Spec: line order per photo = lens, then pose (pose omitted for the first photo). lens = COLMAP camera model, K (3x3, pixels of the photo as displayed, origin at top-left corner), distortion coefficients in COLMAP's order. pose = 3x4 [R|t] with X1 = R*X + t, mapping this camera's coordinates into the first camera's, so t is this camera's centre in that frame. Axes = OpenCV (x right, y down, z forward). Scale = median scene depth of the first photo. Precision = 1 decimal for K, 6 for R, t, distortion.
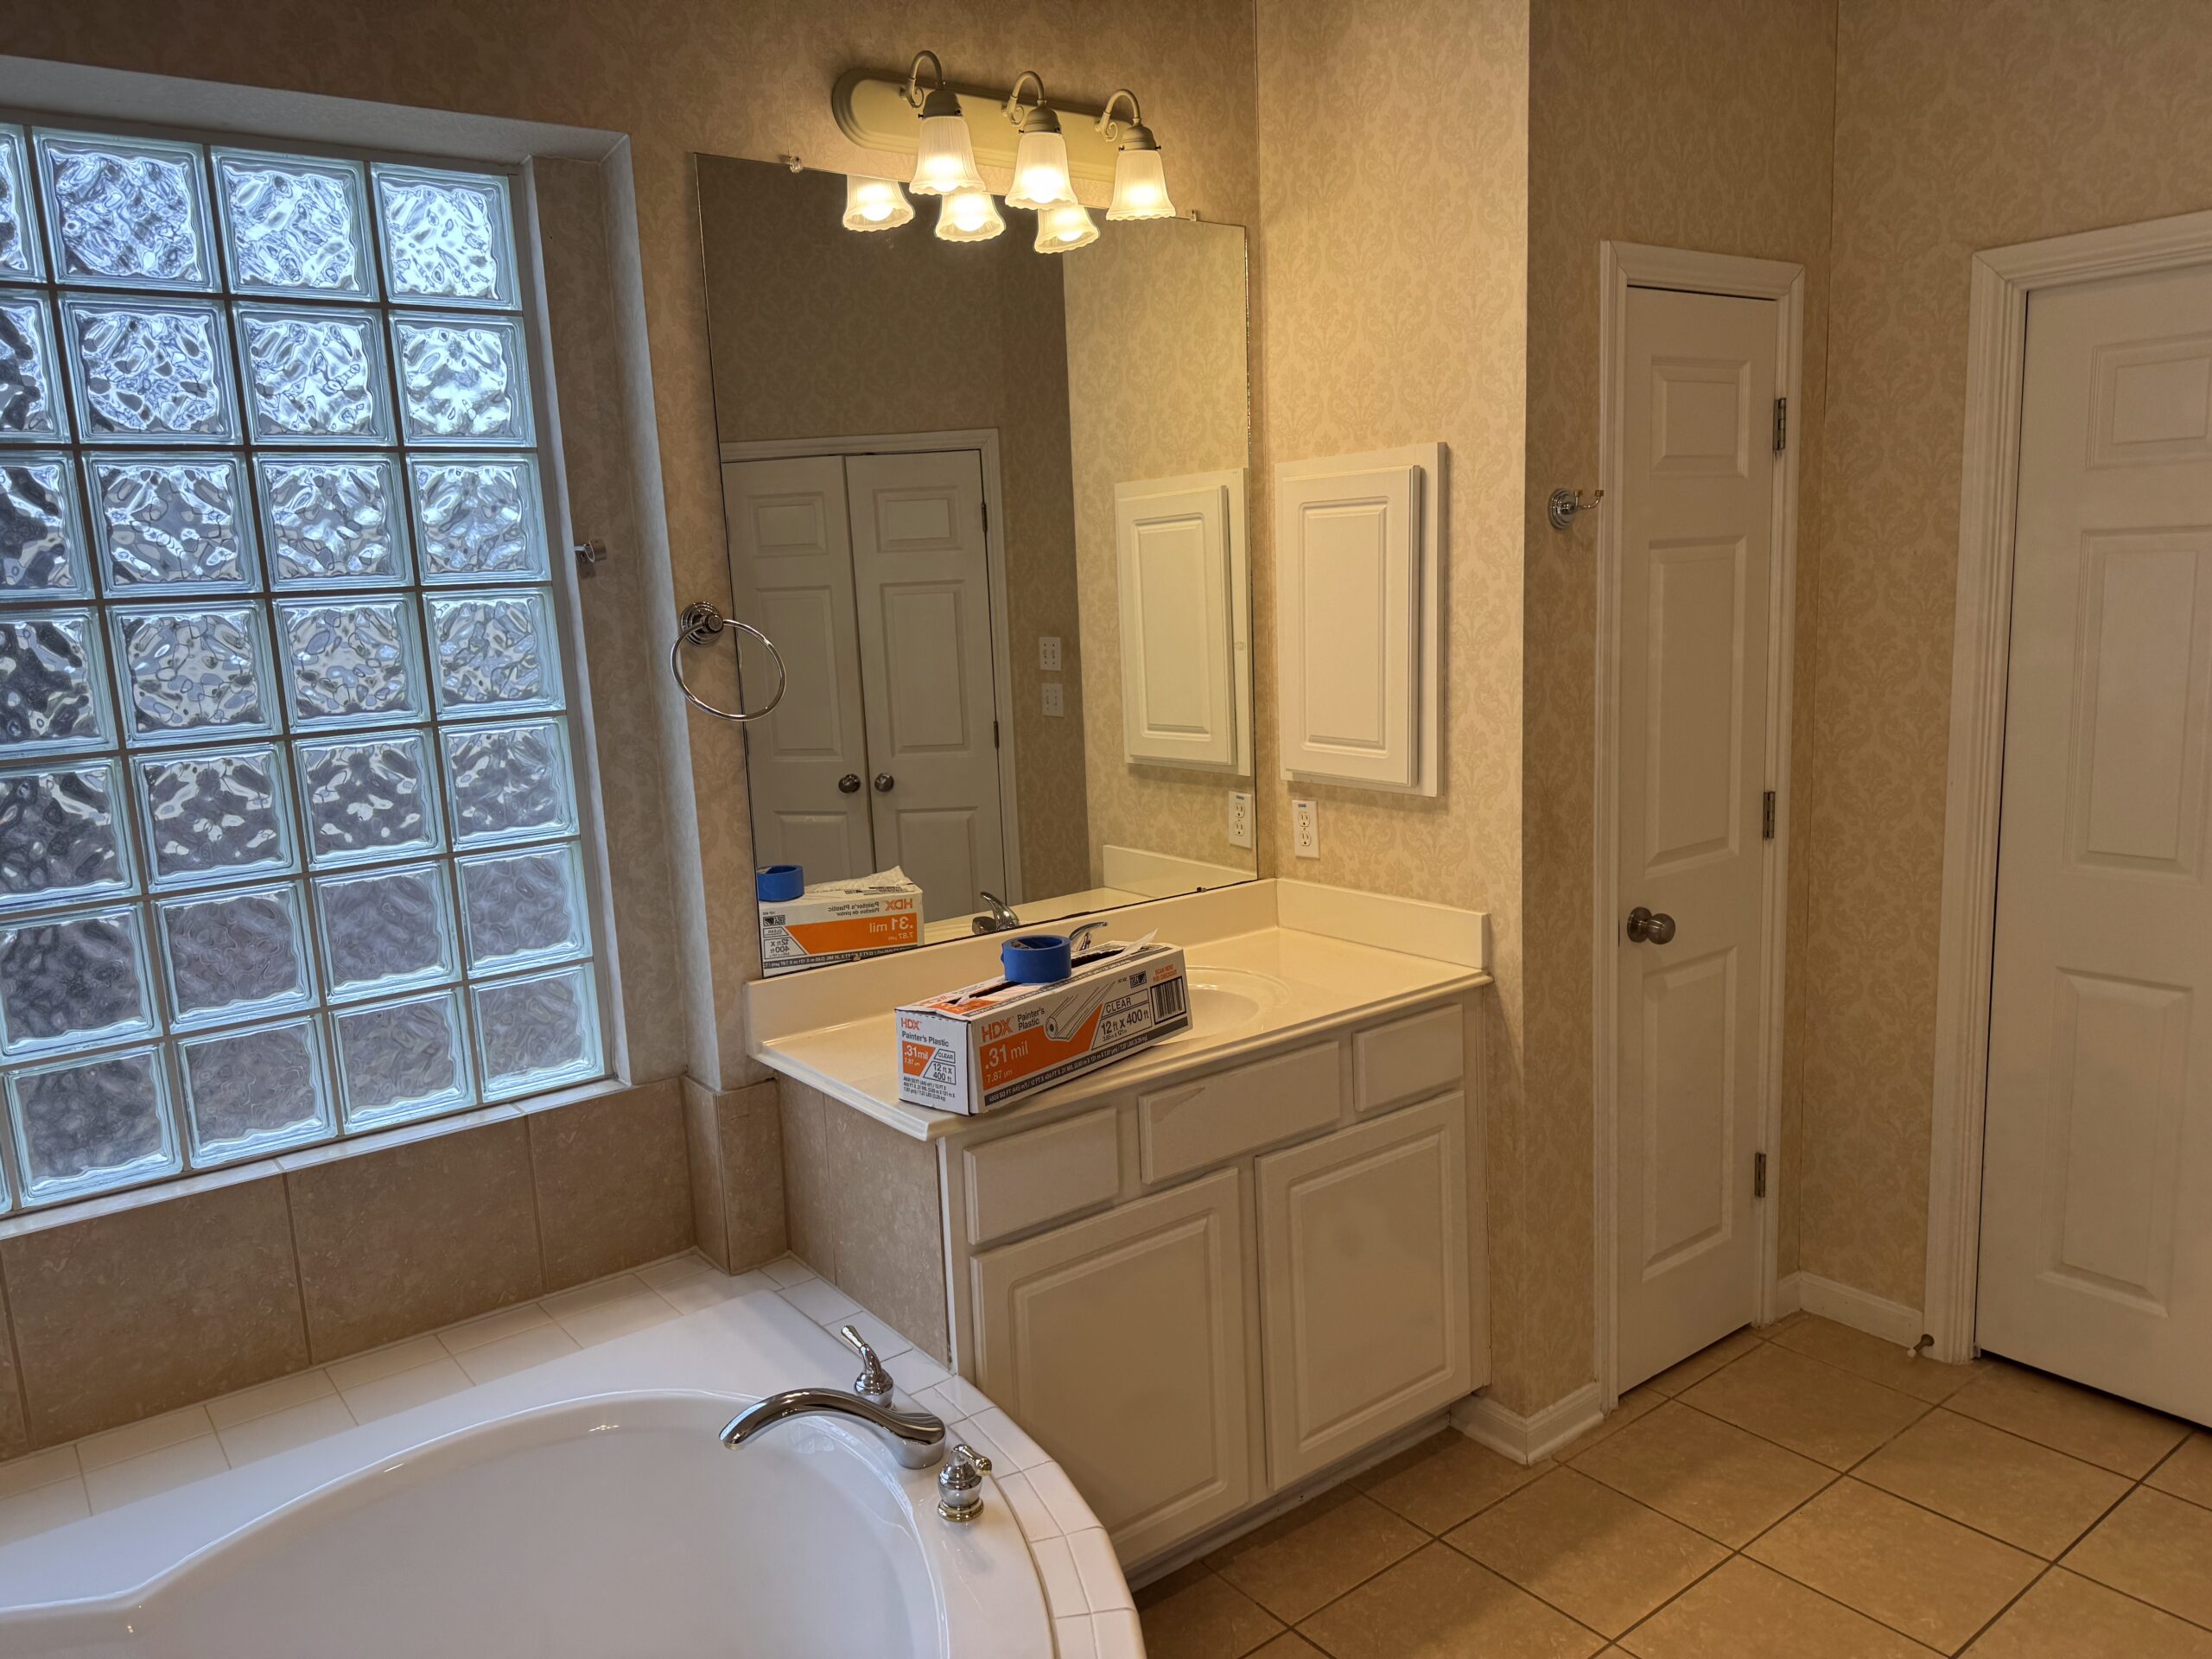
lens RADIAL K [[1594.0, 0, 1108.9], [0, 1594.0, 864.0], [0, 0, 1]] dist [0.029879, -0.059628]
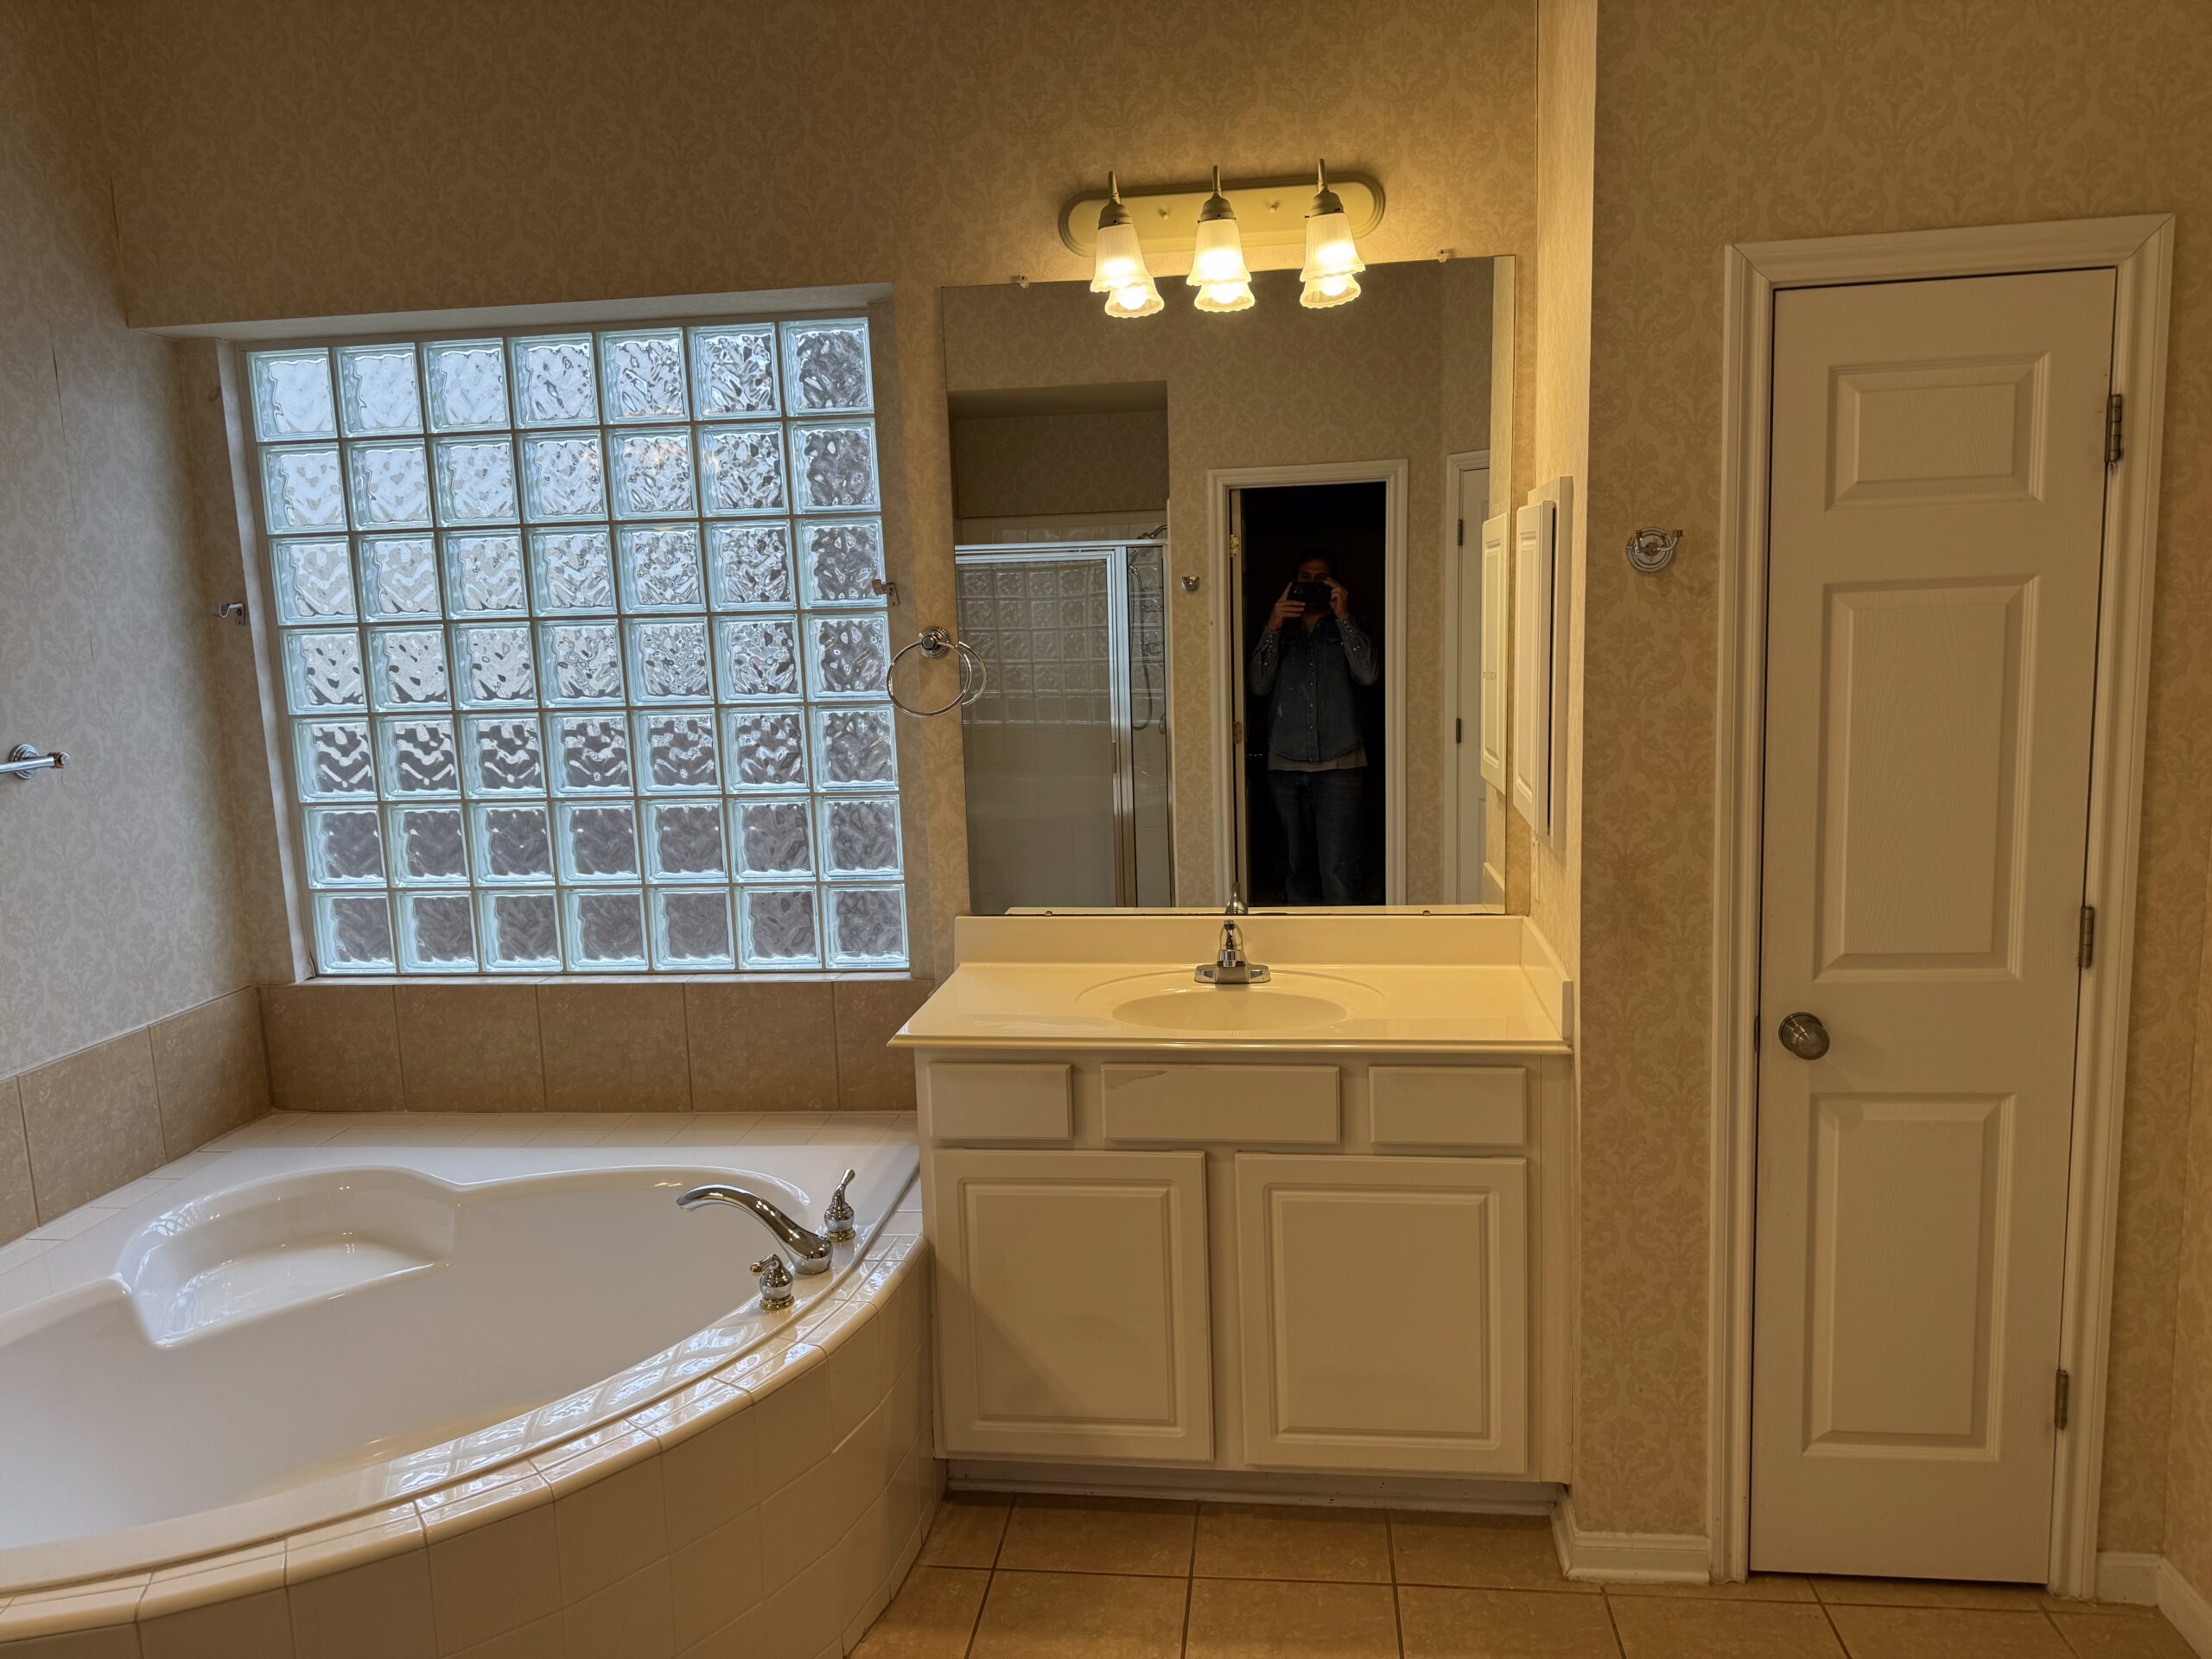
lens RADIAL K [[1546.6, 0, 1099.6], [0, 1546.6, 848.8], [0, 0, 1]] dist [0.062011, -0.075394]
pose [[0.713229, 0.134350, -0.687935, 0.703263], [-0.123518, 0.990190, 0.065319, -0.075687], [0.689962, 0.038385, 0.722827, 0.156986]]
